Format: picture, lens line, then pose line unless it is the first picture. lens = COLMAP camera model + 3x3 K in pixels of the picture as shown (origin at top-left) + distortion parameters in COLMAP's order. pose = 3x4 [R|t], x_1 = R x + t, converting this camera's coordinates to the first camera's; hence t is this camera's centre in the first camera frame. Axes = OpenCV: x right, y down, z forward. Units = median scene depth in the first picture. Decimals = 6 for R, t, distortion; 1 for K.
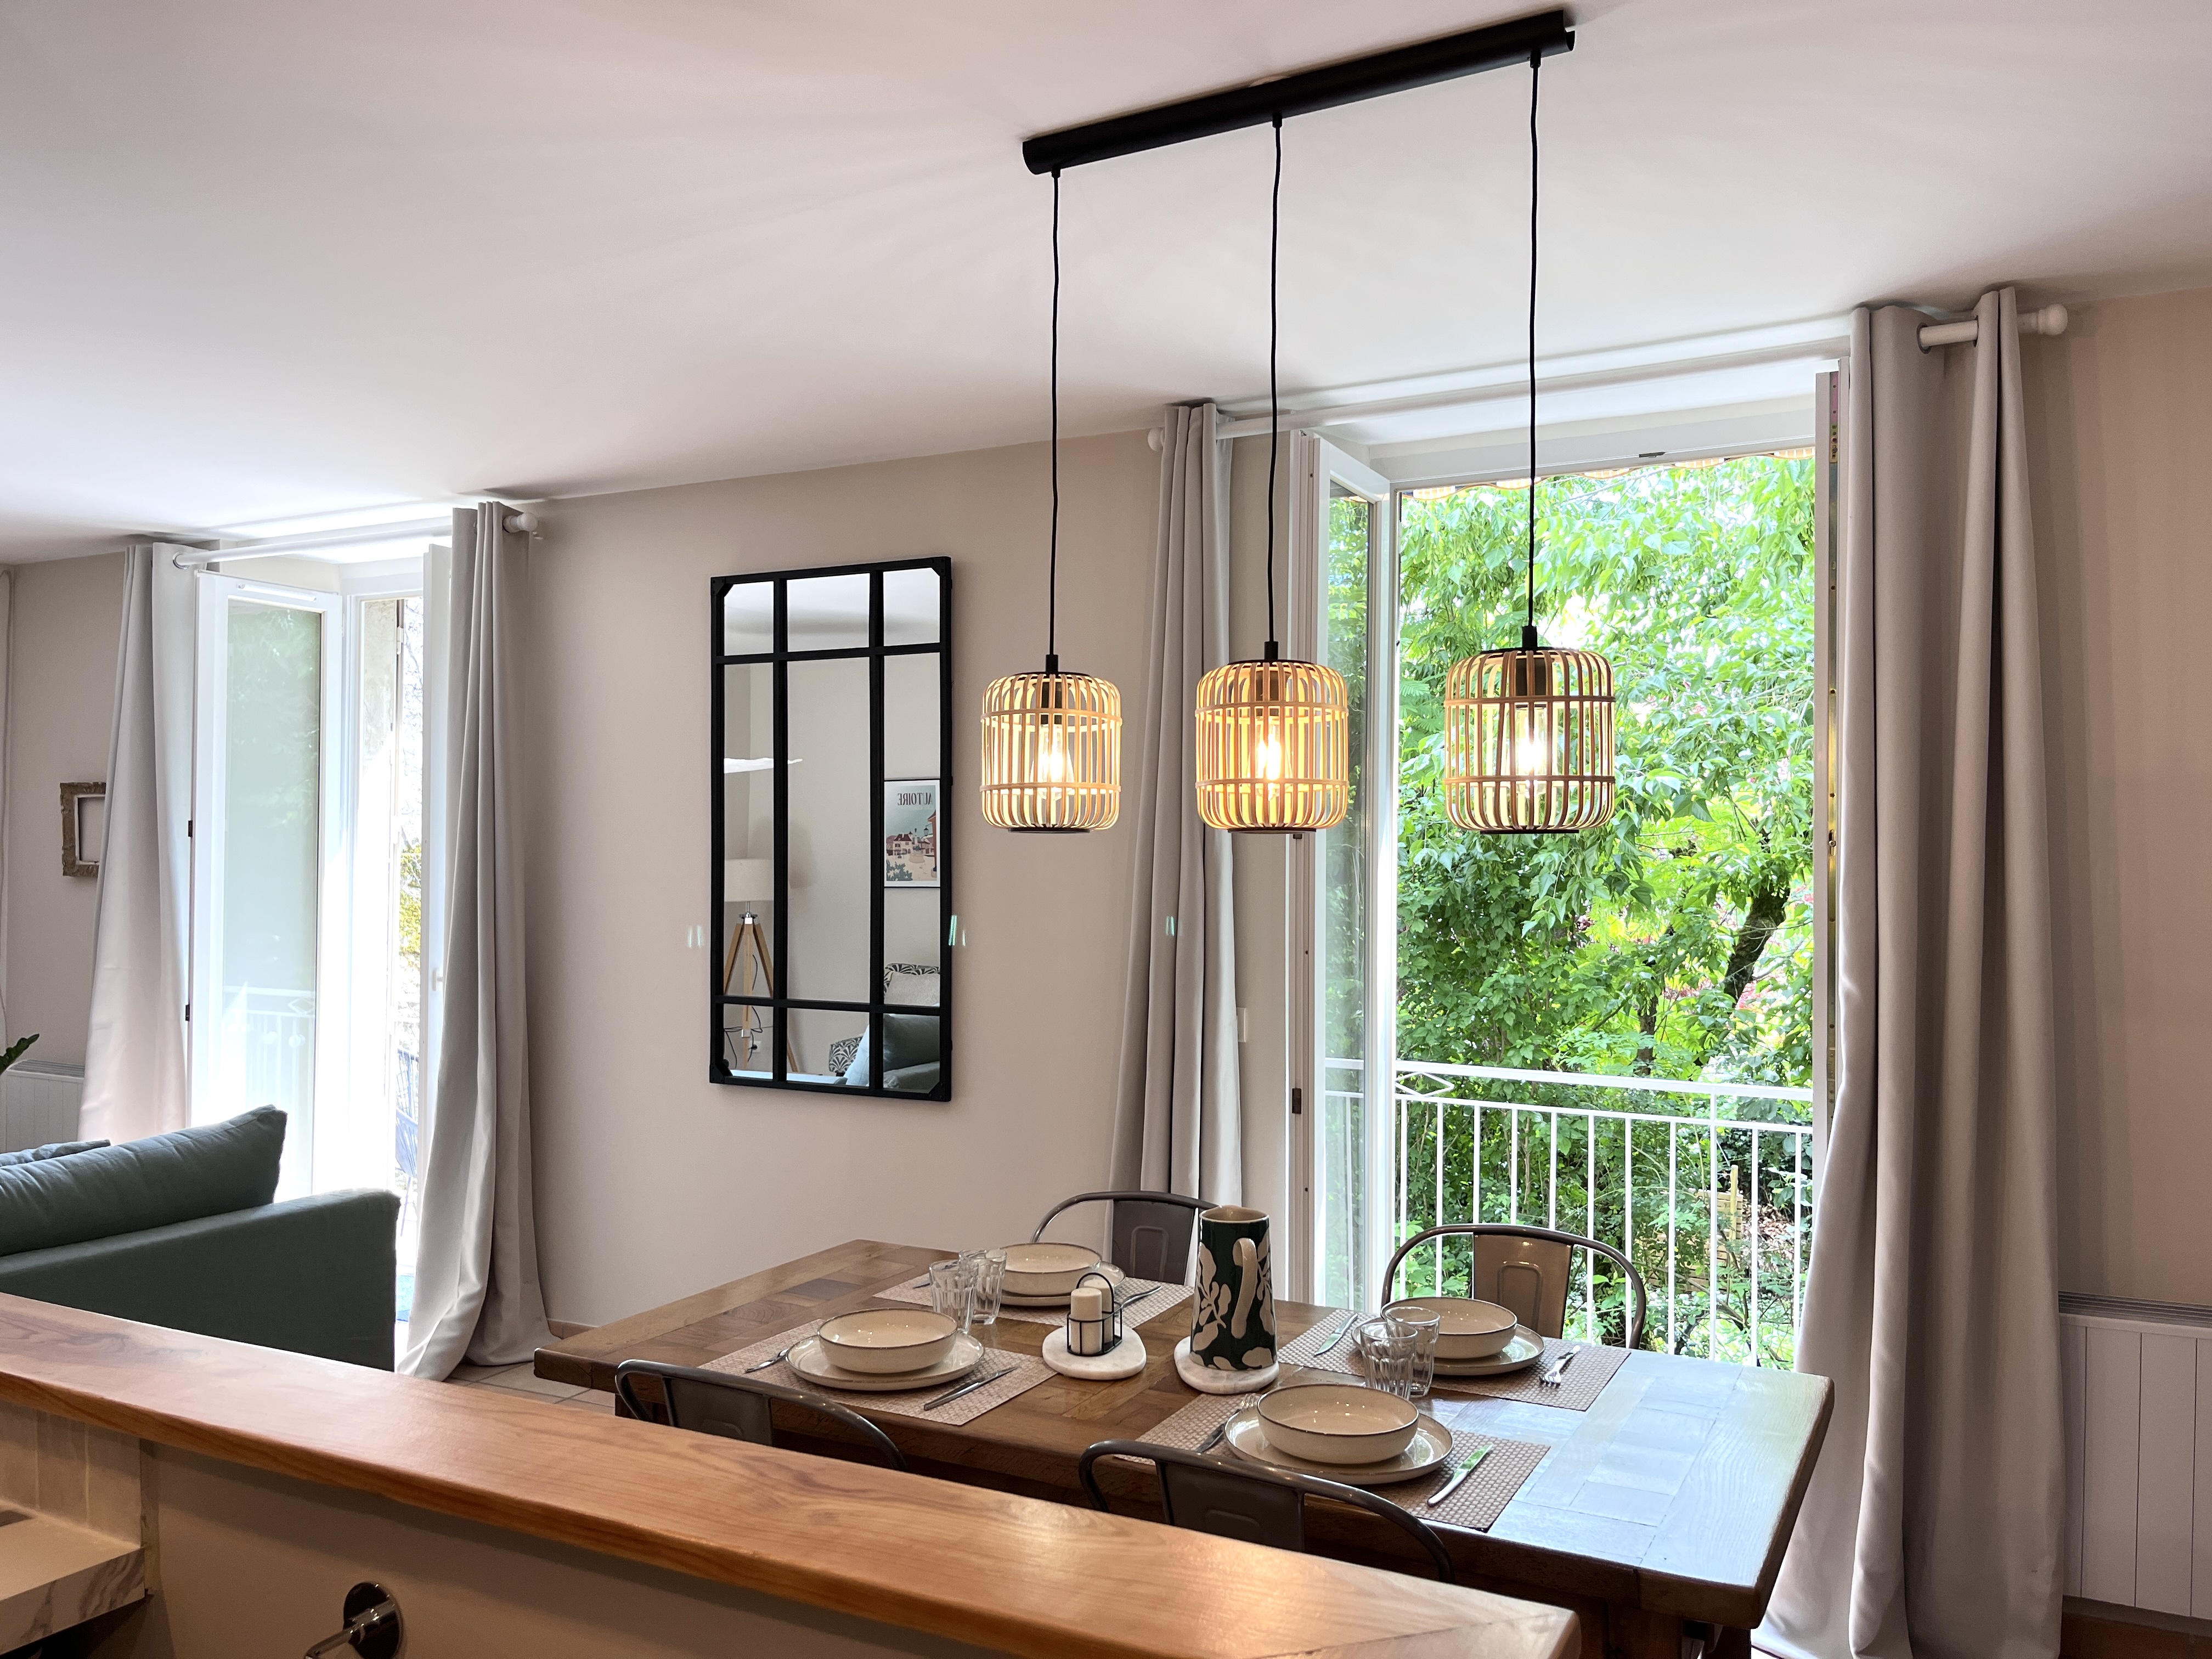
lens RADIAL K [[1705.9, 0, 1106.0], [0, 1705.9, 829.5], [0, 0, 1]] dist [0.001633, 0.000192]
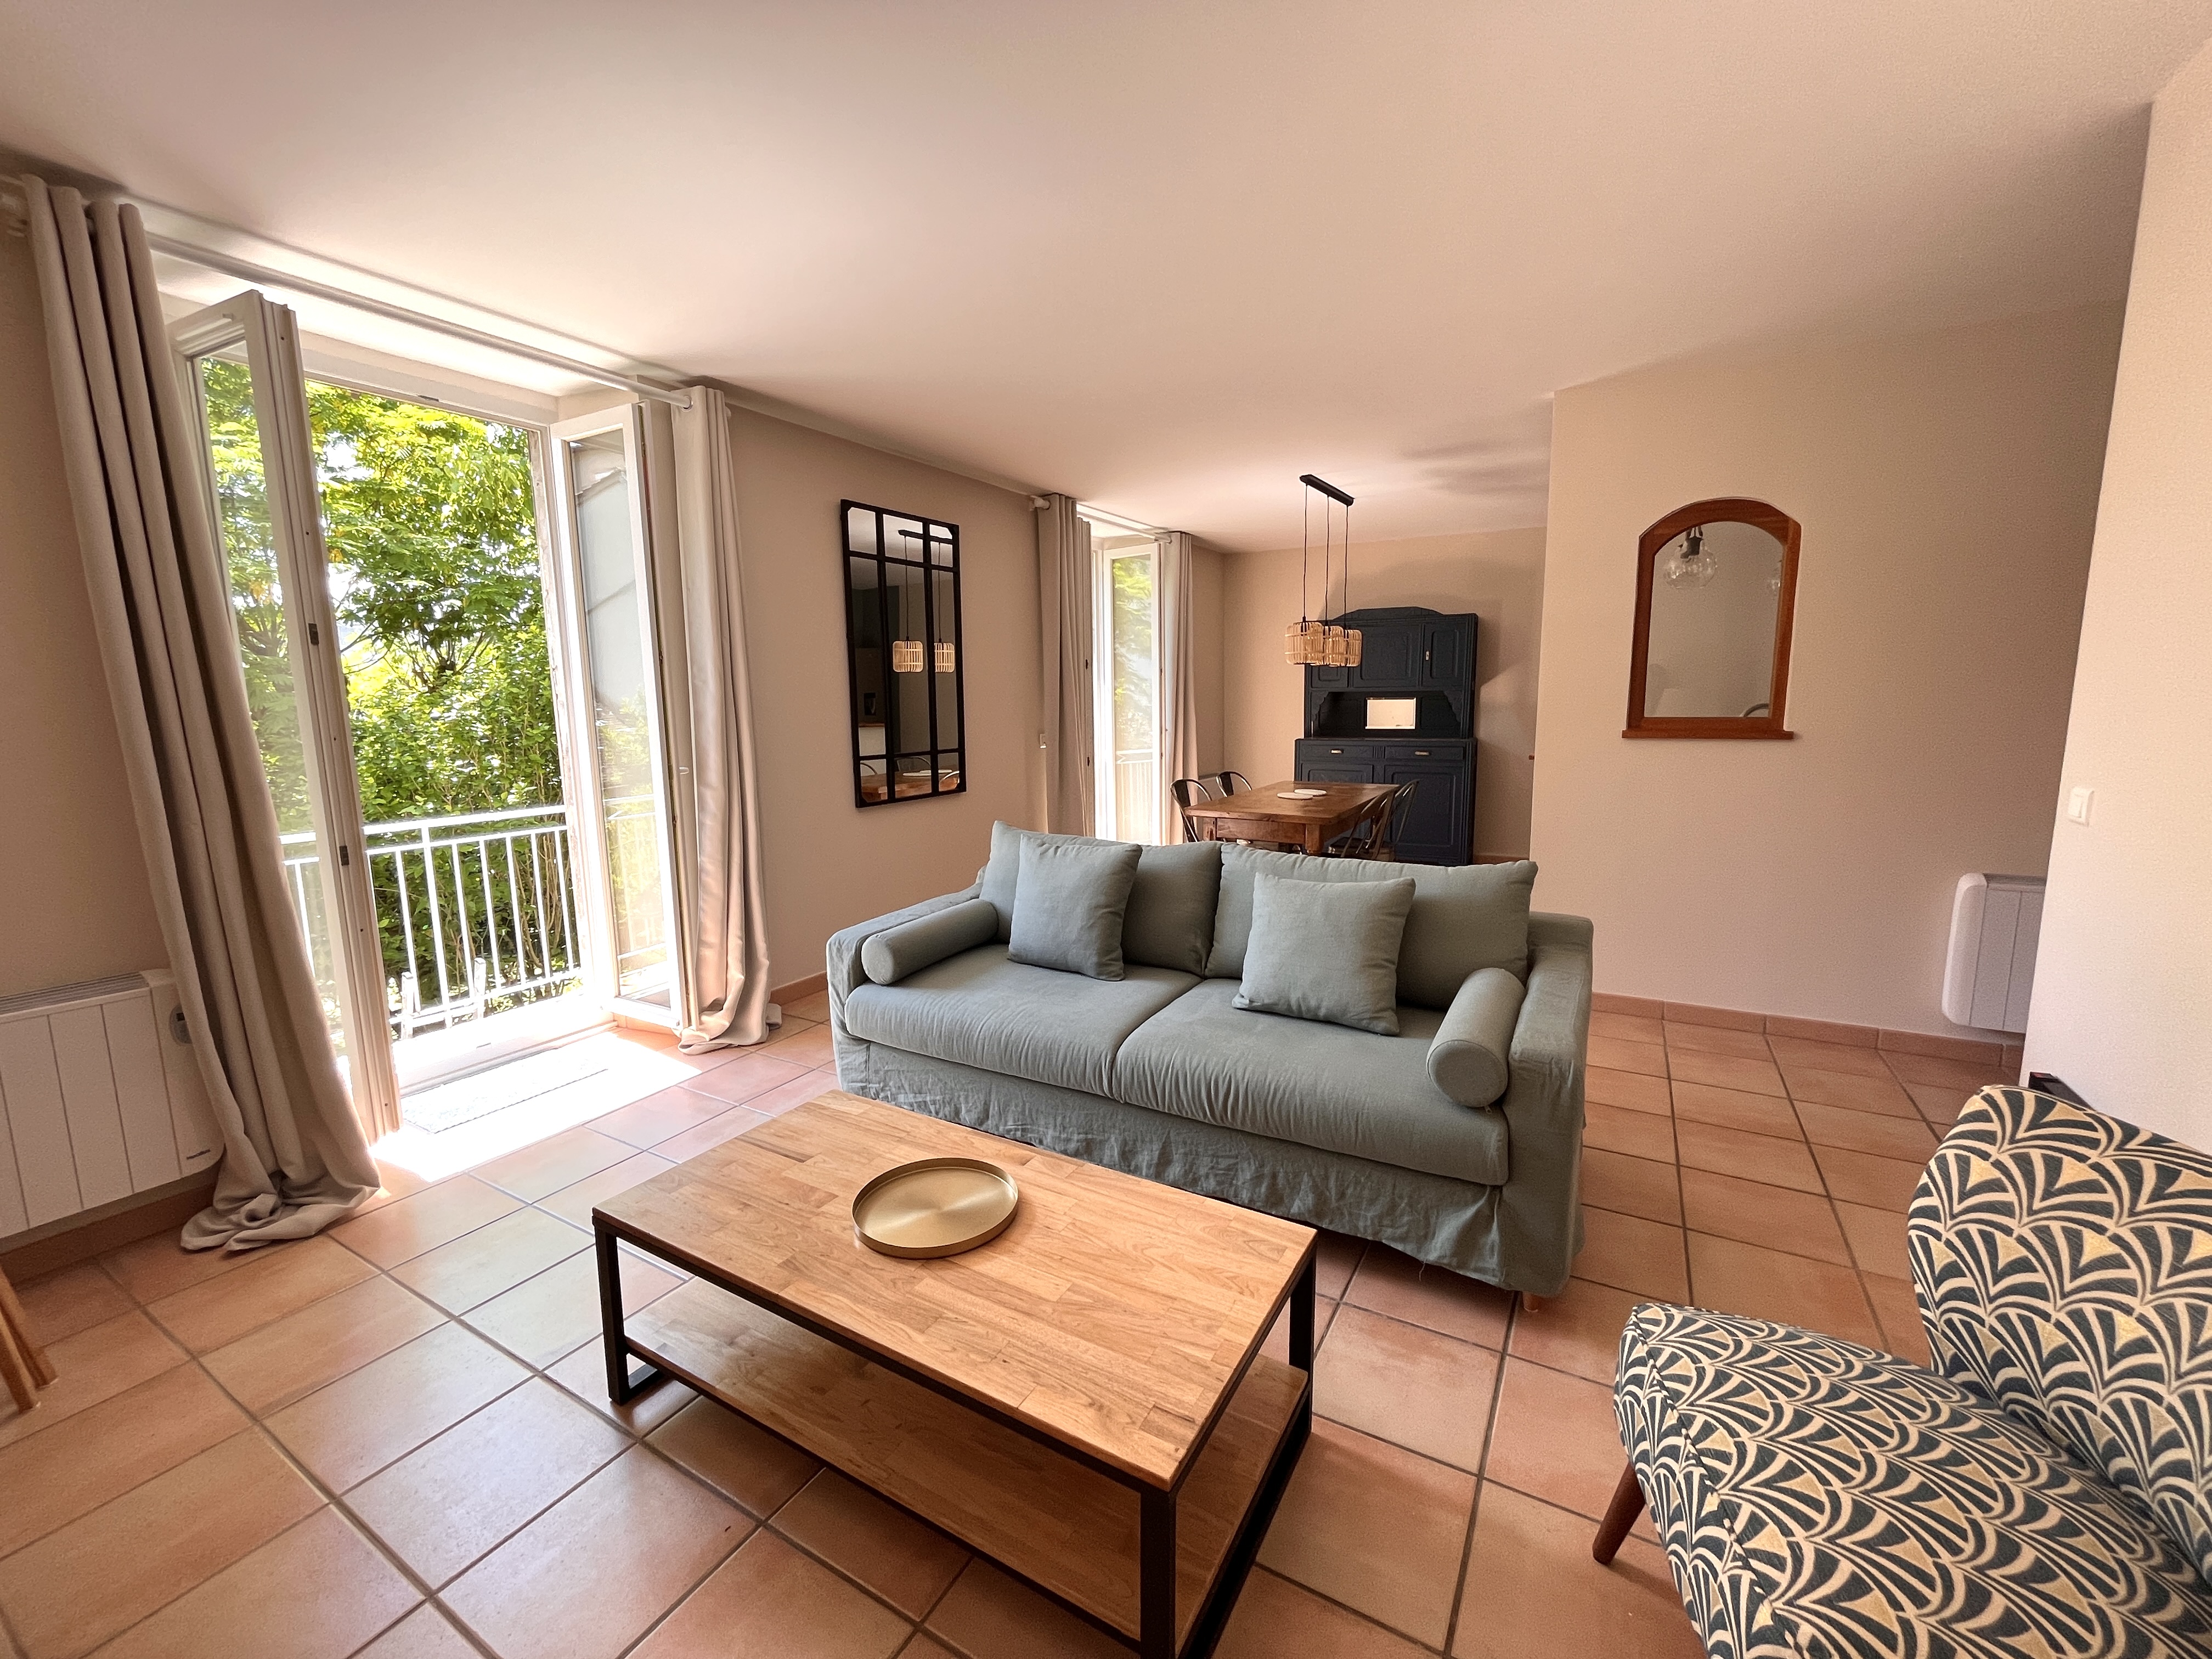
lens RADIAL K [[891.4, 0, 1106.0], [0, 891.4, 829.5], [0, 0, 1]] dist [-0.005503, -0.000298]
pose [[0.043024, -0.156093, 0.986805, -1.108464], [-0.010930, 0.987587, 0.156693, 0.027264], [-0.999014, -0.017527, 0.040783, 0.716842]]
